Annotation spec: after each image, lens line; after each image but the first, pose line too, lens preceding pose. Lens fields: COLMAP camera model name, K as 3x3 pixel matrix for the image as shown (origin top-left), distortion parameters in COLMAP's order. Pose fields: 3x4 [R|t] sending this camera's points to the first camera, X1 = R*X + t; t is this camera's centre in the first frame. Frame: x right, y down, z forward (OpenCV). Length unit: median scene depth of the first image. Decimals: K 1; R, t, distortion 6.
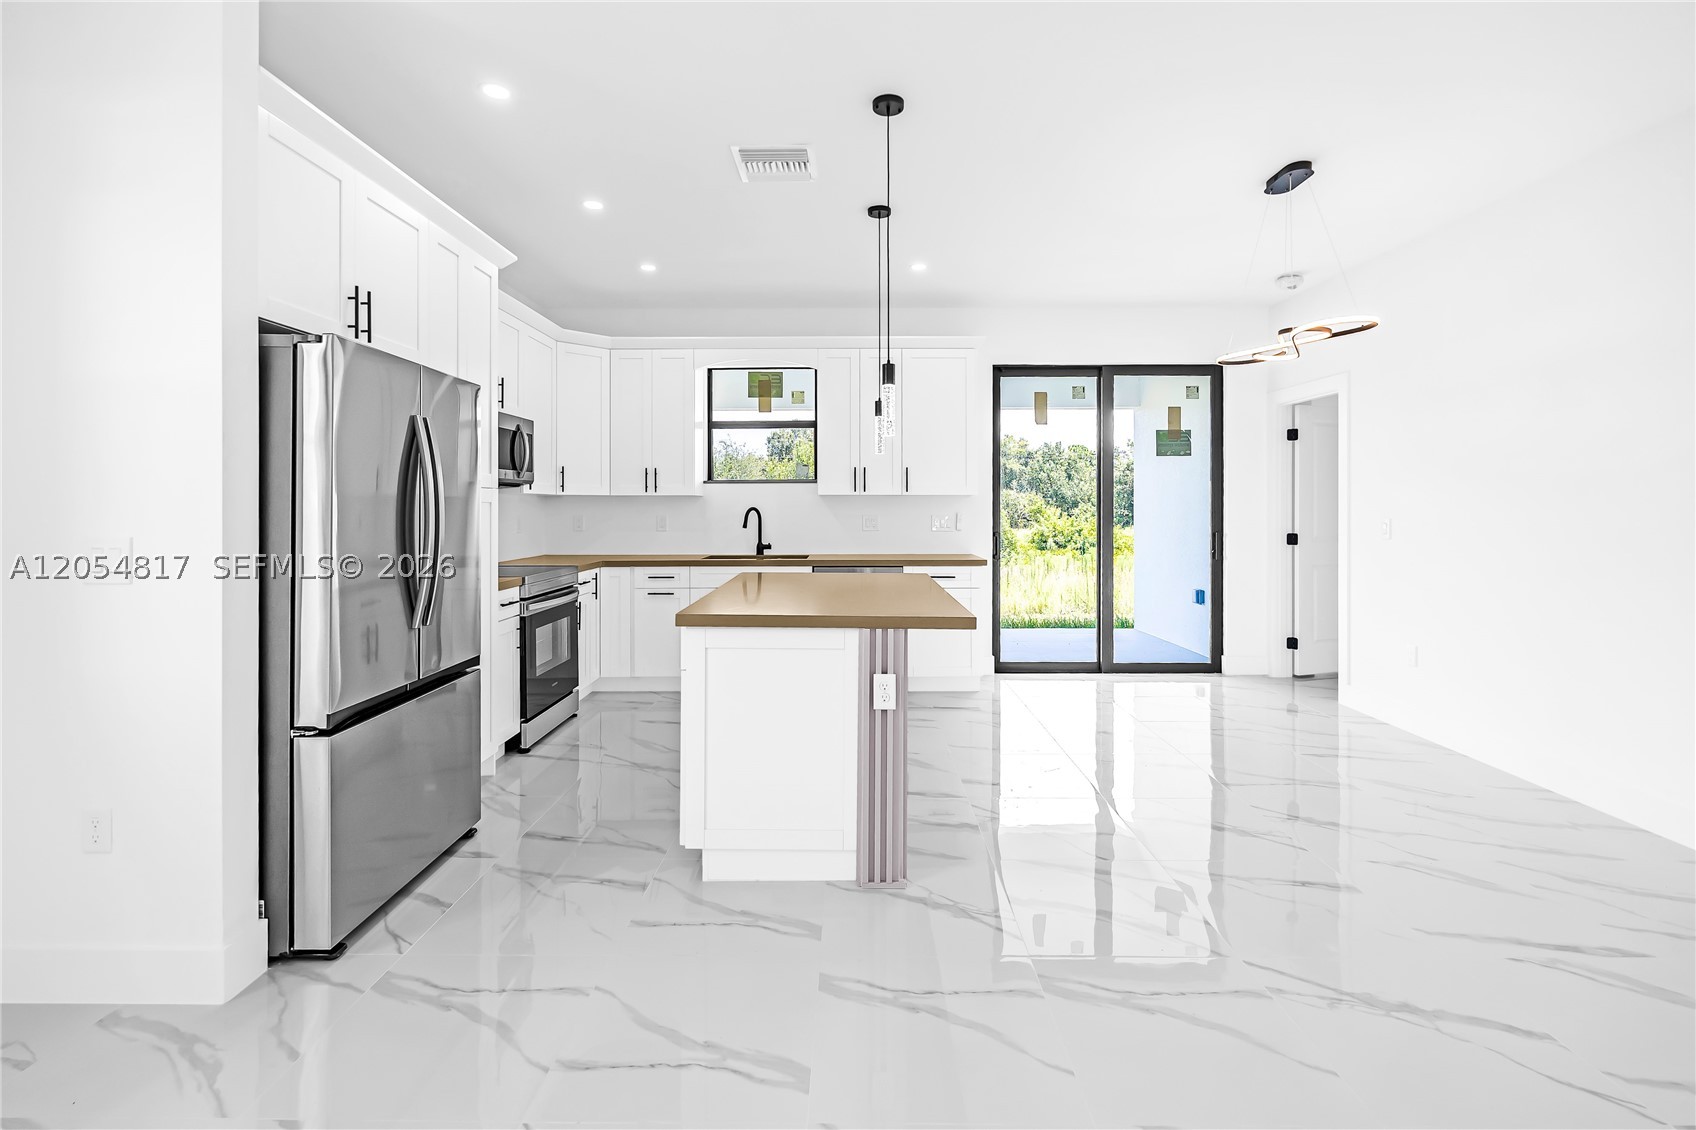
lens RADIAL K [[747.1, 0, 845.2], [0, 747.1, 503.4], [0, 0, 1]] dist [-0.000052, 0.000021]
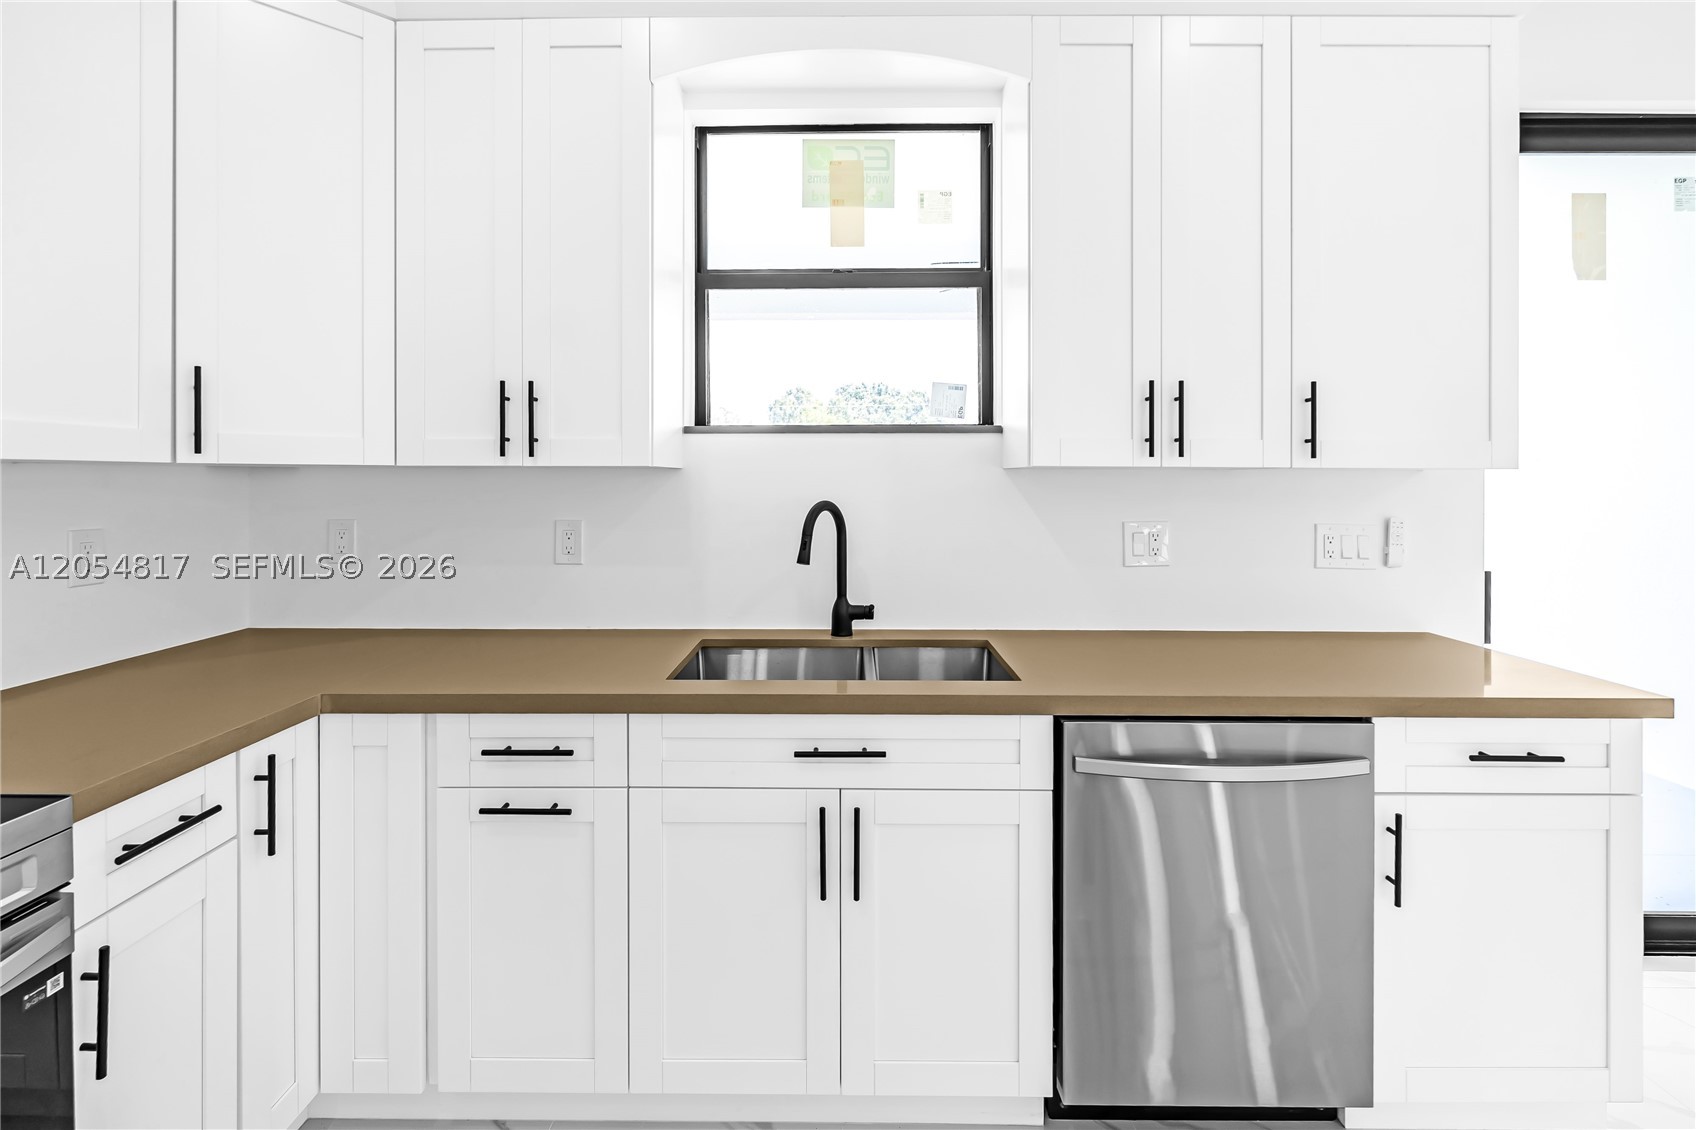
lens RADIAL K [[770.6, 0, 846.6], [0, 770.6, 484.9], [0, 0, 1]] dist [0.000353, -0.000010]
pose [[0.999992, 0.003322, 0.002312, -0.110148], [-0.003346, 0.999938, 0.010626, -0.006110], [-0.002277, -0.010633, 0.999941, 0.621097]]
